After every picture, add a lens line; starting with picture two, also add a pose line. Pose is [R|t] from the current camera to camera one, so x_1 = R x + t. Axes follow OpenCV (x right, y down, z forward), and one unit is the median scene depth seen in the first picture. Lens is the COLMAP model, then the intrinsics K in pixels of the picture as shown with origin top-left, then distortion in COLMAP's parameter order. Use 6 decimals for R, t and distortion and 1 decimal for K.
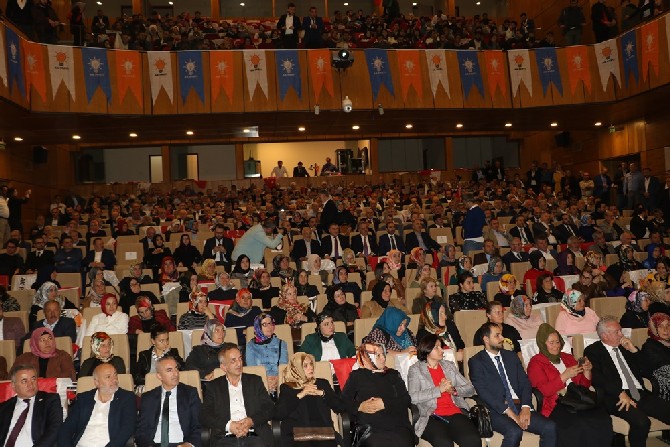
lens RADIAL K [[594.6, 0, 335.0], [0, 594.6, 223.5], [0, 0, 1]] dist [-0.055567, 0.009279]
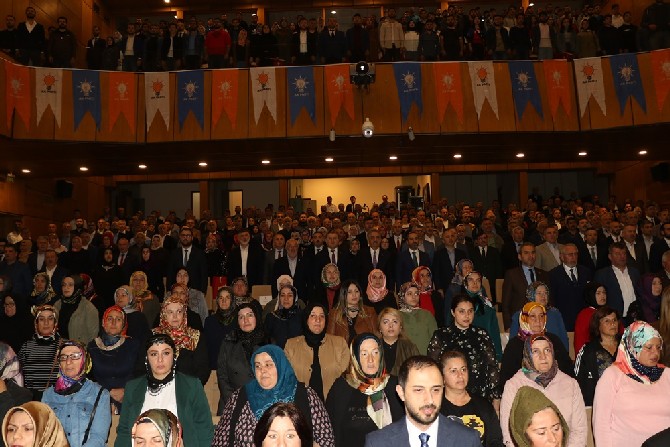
lens RADIAL K [[594.6, 0, 335.0], [0, 594.6, 223.5], [0, 0, 1]] dist [-0.055567, 0.009279]
pose [[0.984330, 0.011895, -0.175933, 0.121462], [-0.024211, 0.997390, -0.068028, -0.009394], [0.174664, 0.071222, 0.982049, 0.182889]]
